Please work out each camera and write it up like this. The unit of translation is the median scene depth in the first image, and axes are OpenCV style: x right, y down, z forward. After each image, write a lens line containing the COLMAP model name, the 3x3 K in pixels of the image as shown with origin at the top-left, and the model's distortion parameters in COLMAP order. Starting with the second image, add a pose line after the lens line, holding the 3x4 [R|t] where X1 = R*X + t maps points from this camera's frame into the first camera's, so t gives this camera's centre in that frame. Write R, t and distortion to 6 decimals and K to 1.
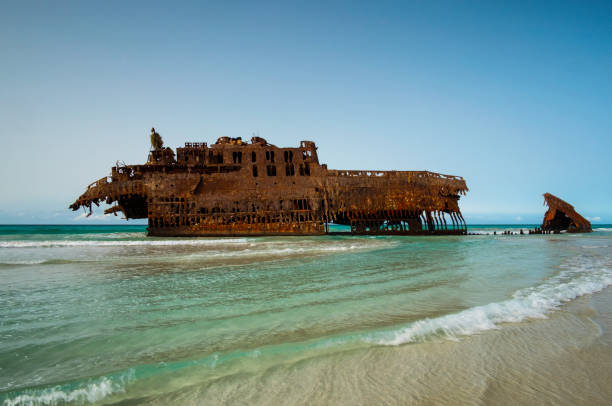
lens RADIAL K [[477.6, 0, 306.0], [0, 477.6, 203.0], [0, 0, 1]] dist [-0.009425, -0.003843]
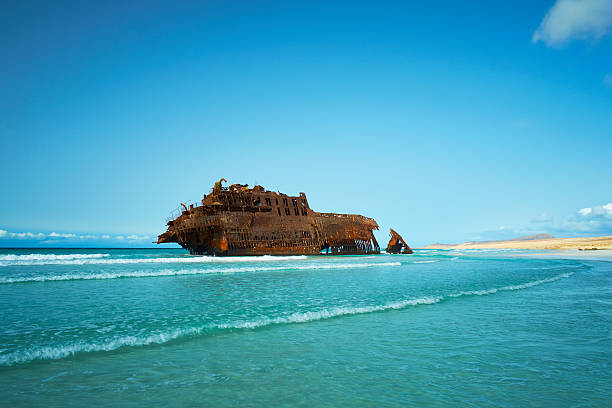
lens RADIAL K [[489.2, 0, 306.0], [0, 489.2, 204.0], [0, 0, 1]] dist [0.002014, 0.000633]
pose [[0.851311, 0.049493, 0.522322, -0.827747], [-0.025694, 0.998279, -0.052716, -0.012409], [-0.524033, 0.031457, 0.851117, -0.340376]]
